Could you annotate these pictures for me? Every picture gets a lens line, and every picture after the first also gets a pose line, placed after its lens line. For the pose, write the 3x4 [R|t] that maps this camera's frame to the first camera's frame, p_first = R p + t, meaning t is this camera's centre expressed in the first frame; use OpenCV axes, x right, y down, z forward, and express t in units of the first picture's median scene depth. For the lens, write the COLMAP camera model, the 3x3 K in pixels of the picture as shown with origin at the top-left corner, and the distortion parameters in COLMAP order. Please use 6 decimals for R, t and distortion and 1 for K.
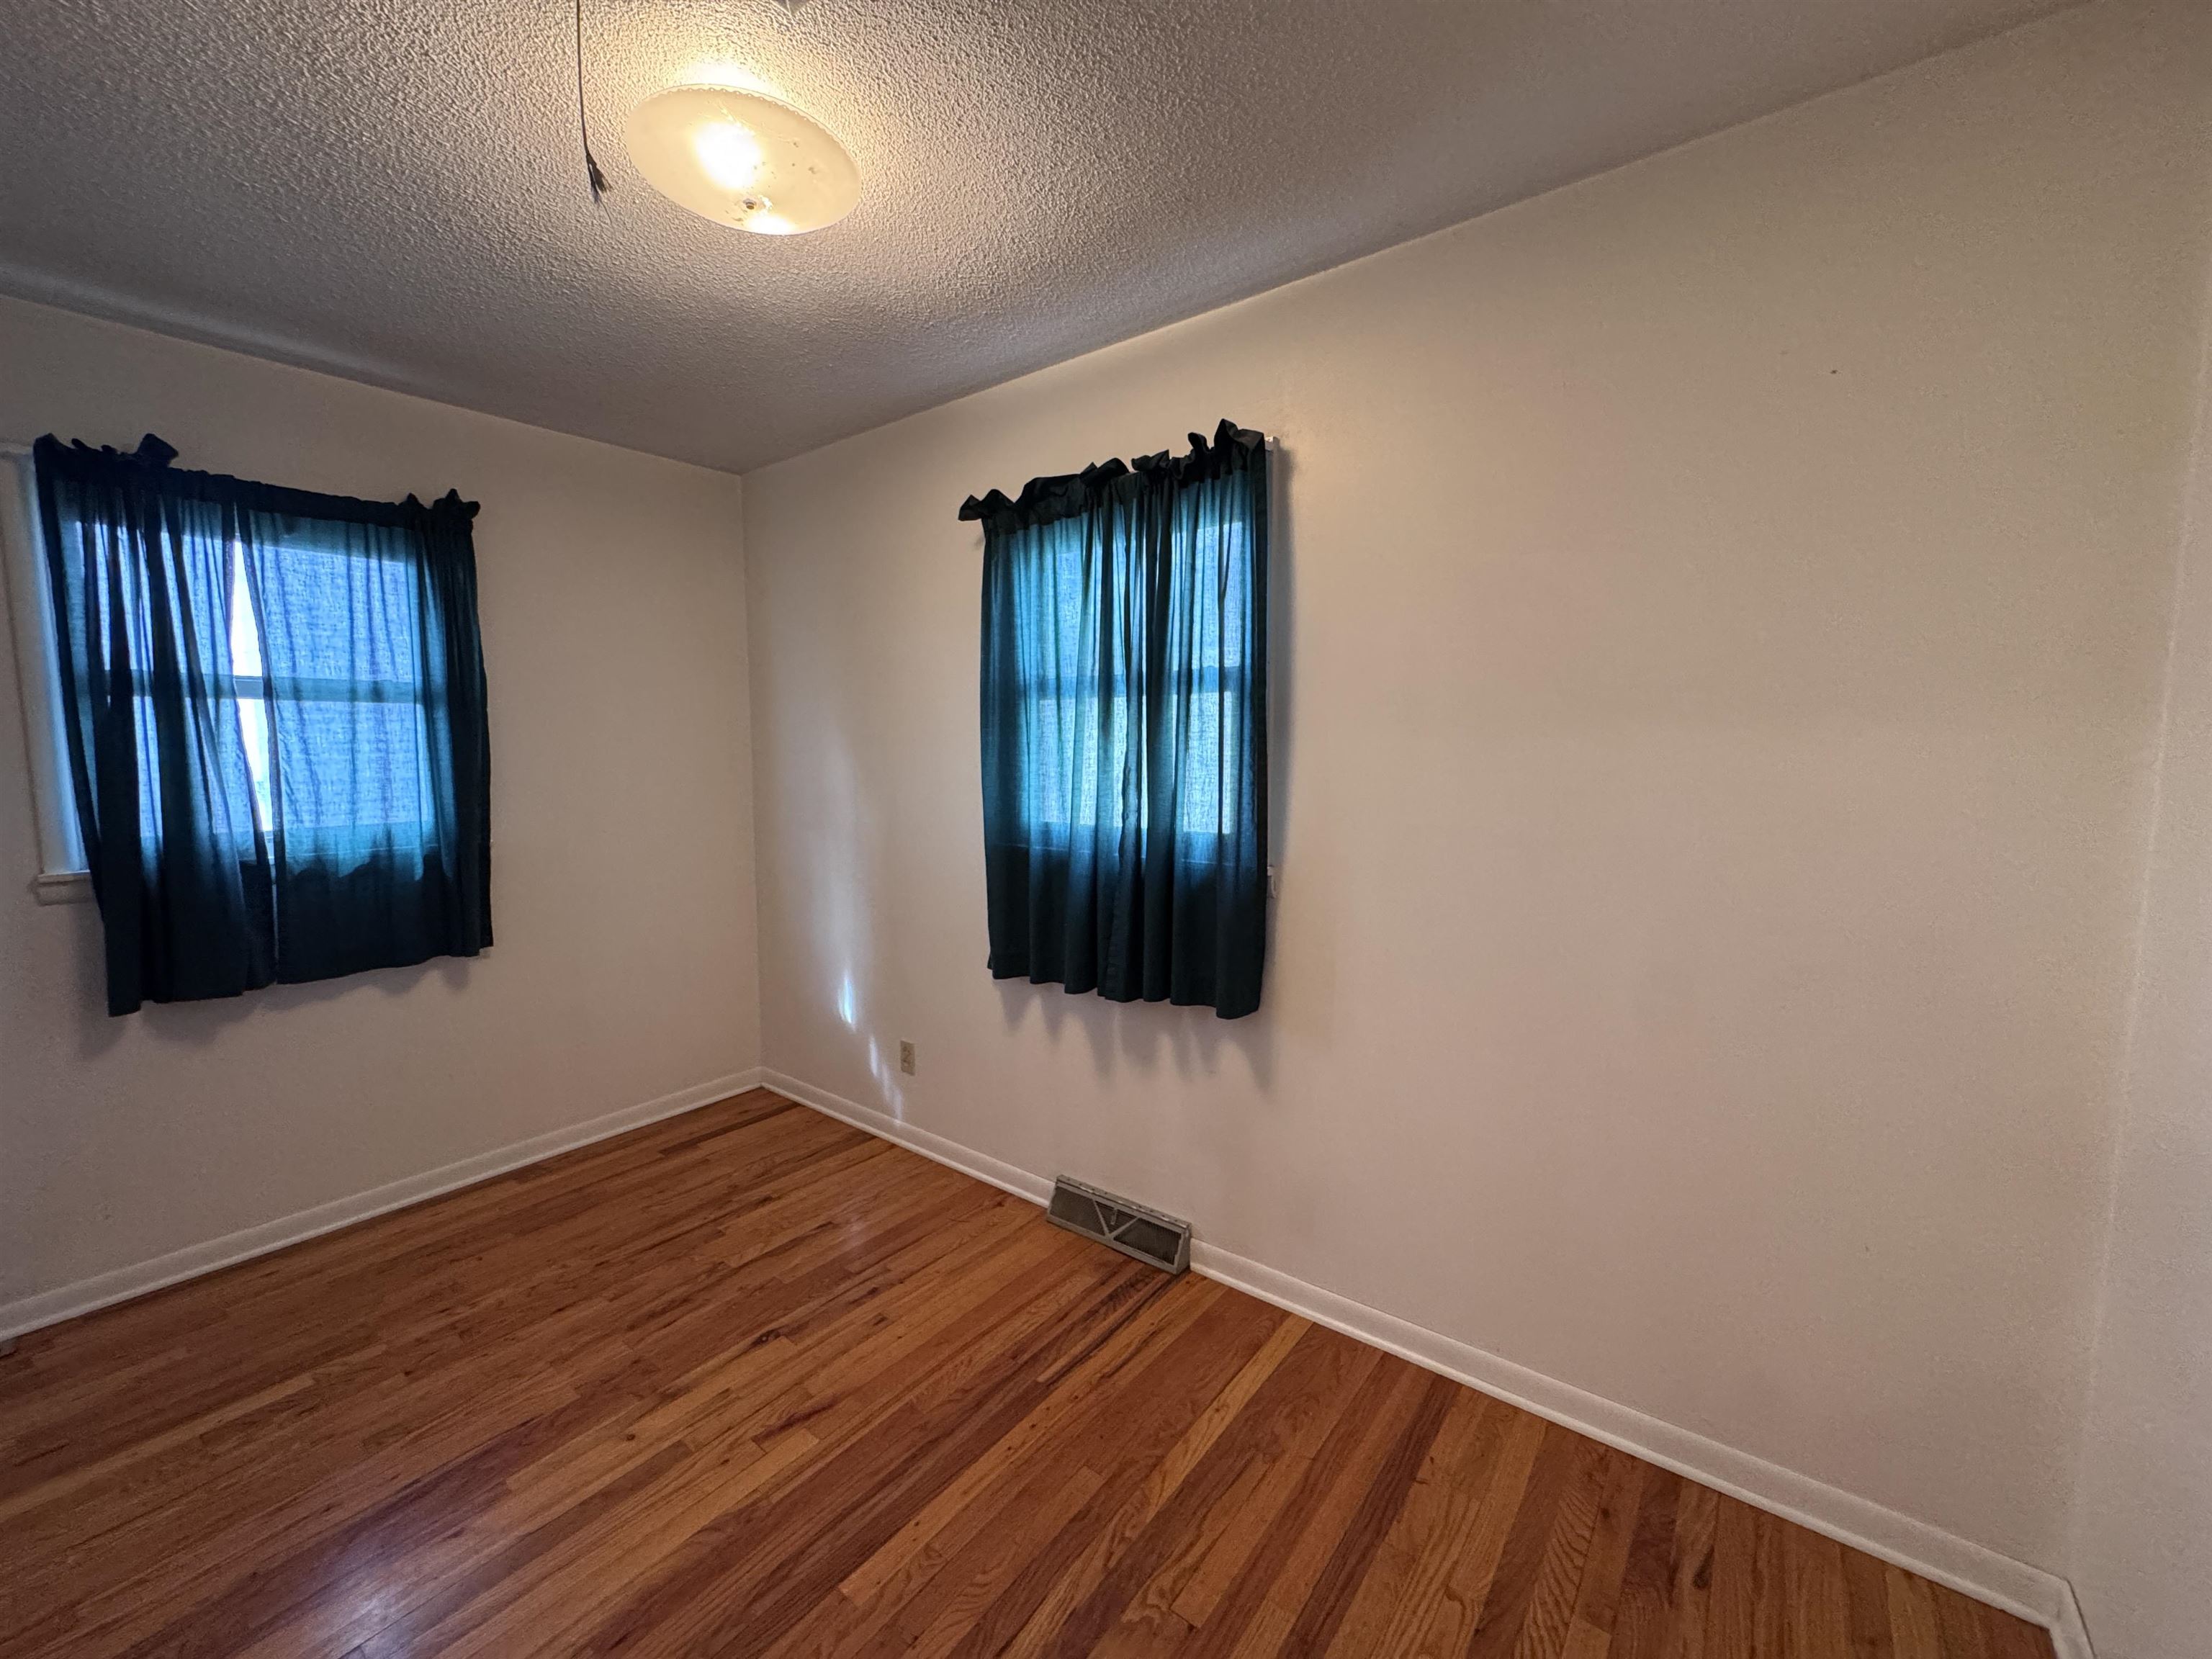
lens RADIAL K [[881.6, 0, 1103.8], [0, 881.6, 834.4], [0, 0, 1]] dist [-0.001840, 0.000652]
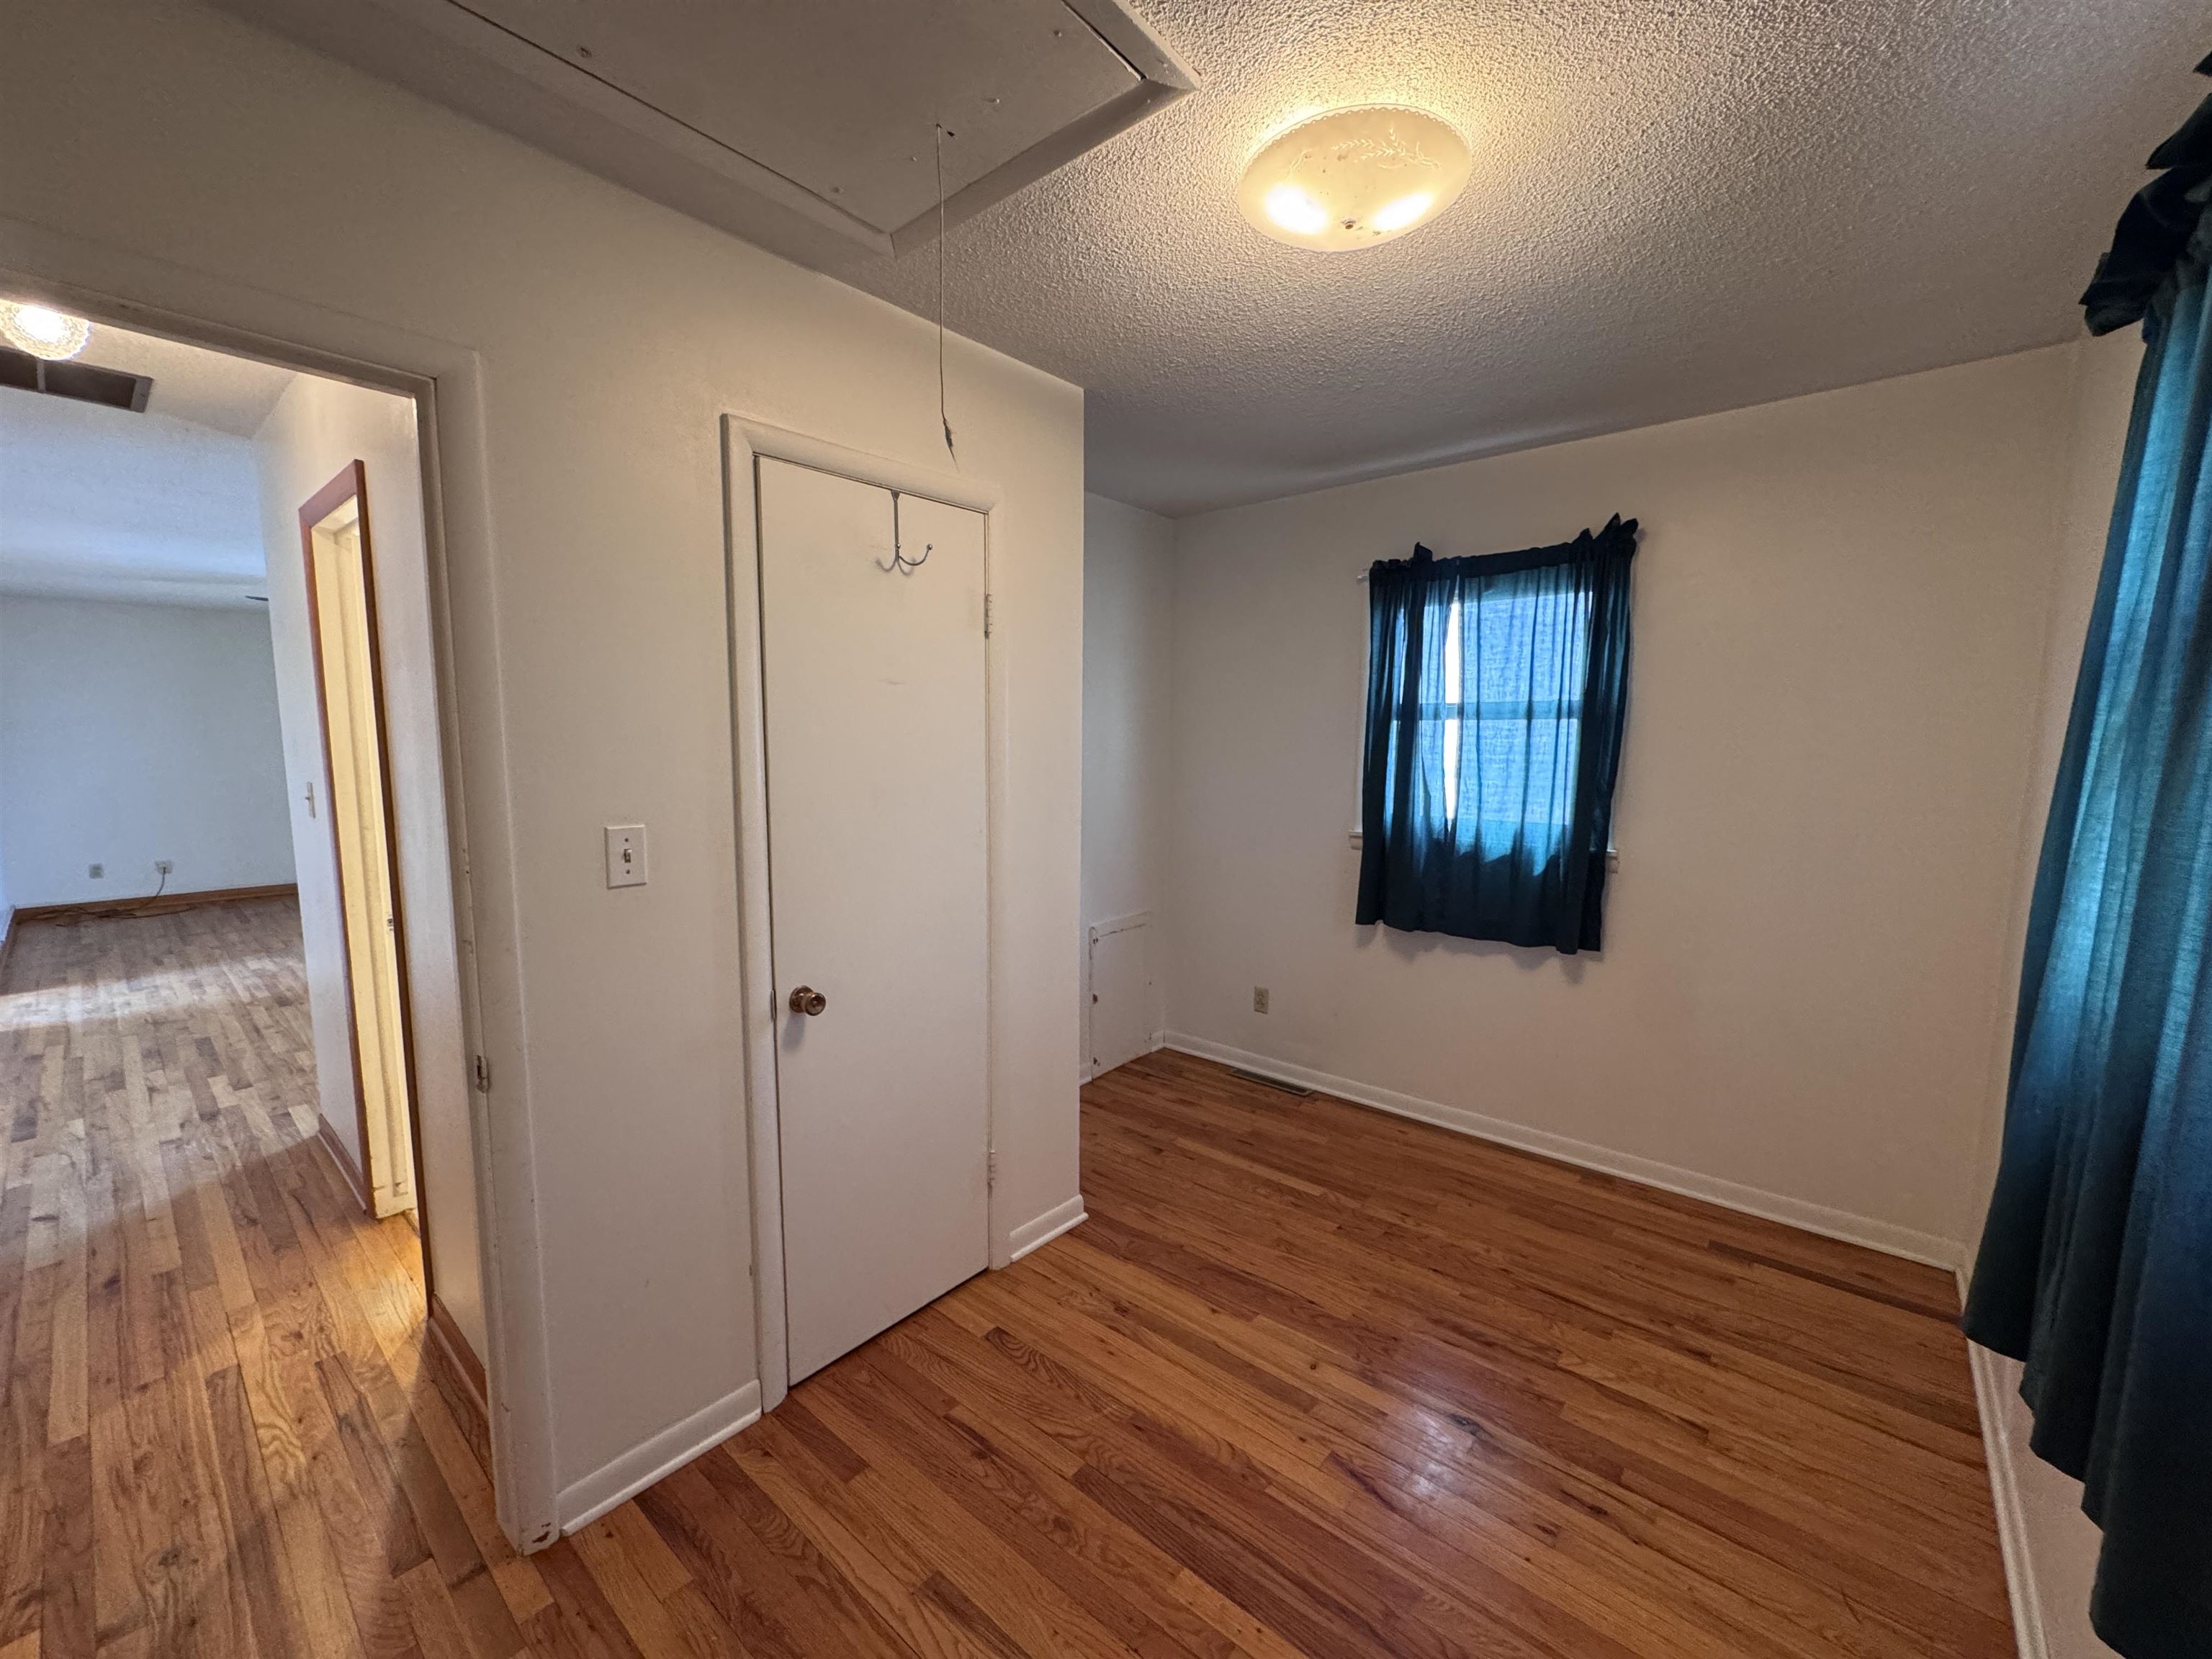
lens RADIAL K [[881.6, 0, 1104.0], [0, 881.6, 831.5], [0, 0, 1]] dist [-0.001840, 0.000652]
pose [[-0.051230, 0.111299, -0.992466, 0.421441], [-0.102382, 0.987949, 0.116078, -0.087911], [0.993425, 0.107558, -0.039217, 0.541222]]
